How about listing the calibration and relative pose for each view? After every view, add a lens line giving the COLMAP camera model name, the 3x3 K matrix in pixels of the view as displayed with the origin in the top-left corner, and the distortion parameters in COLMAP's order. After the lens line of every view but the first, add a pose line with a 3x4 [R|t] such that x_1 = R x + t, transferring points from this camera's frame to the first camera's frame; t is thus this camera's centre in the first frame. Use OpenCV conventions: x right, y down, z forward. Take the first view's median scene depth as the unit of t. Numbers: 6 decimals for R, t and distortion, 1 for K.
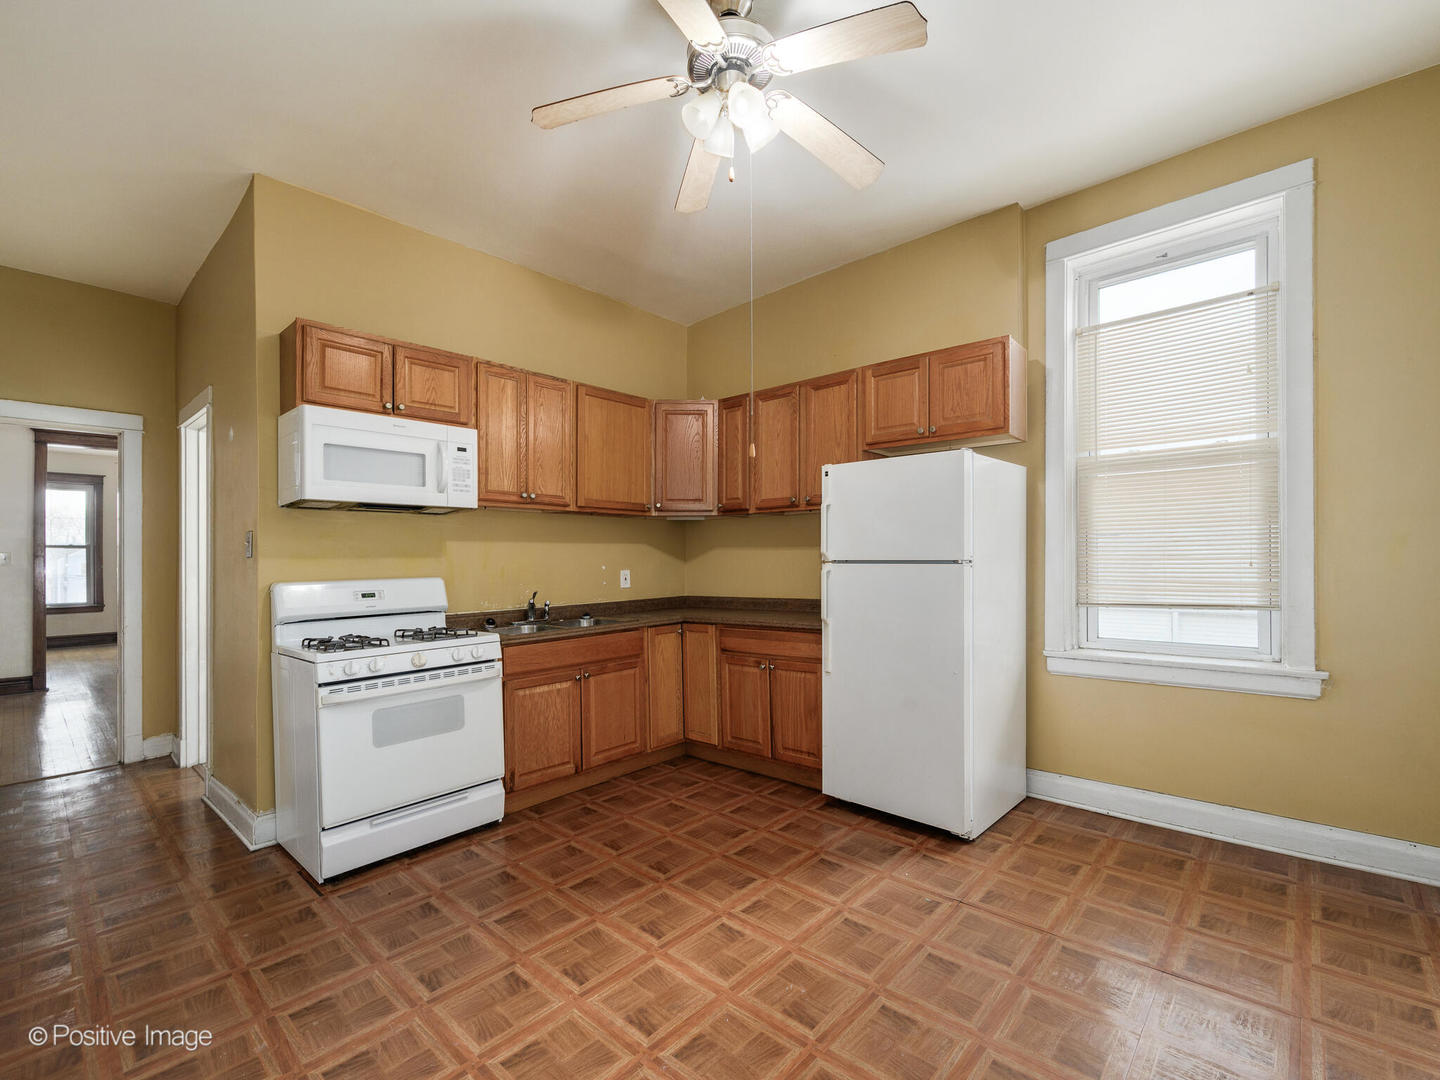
lens RADIAL K [[646.1, 0, 728.5], [0, 646.1, 555.2], [0, 0, 1]] dist [-0.001017, -0.001833]
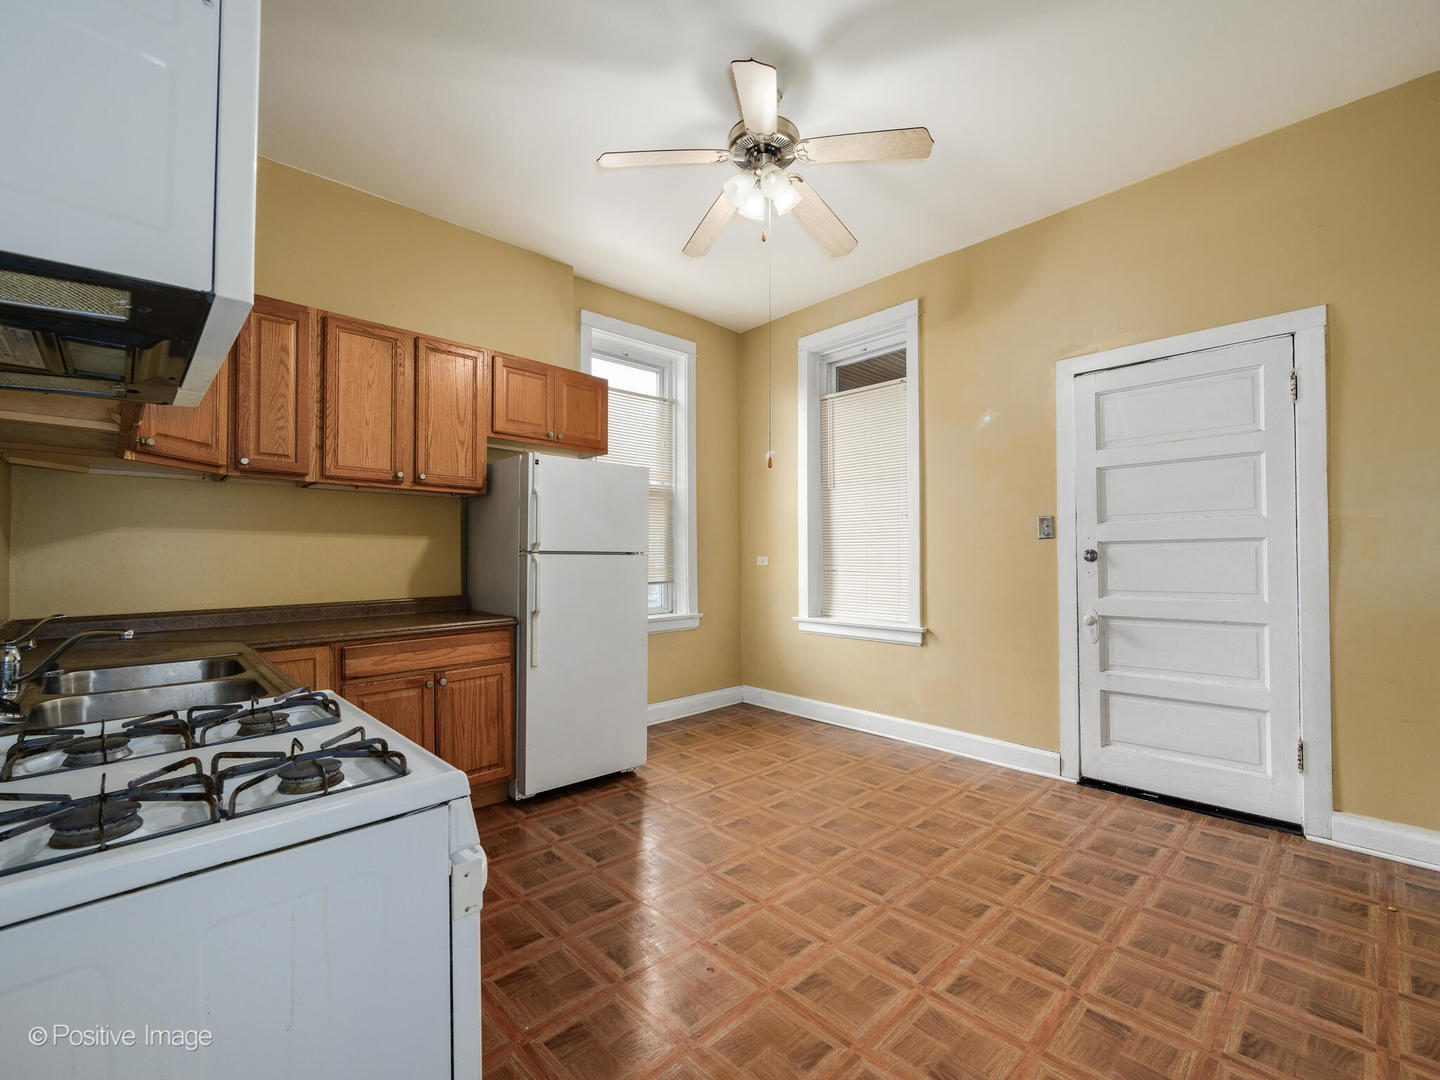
lens RADIAL K [[646.1, 0, 728.4], [0, 646.1, 543.6], [0, 0, 1]] dist [-0.001017, -0.001833]
pose [[0.052461, 0.027829, 0.998235, -0.899076], [-0.009771, 0.999578, -0.027353, 0.022883], [-0.998575, -0.008319, 0.052710, 0.736949]]
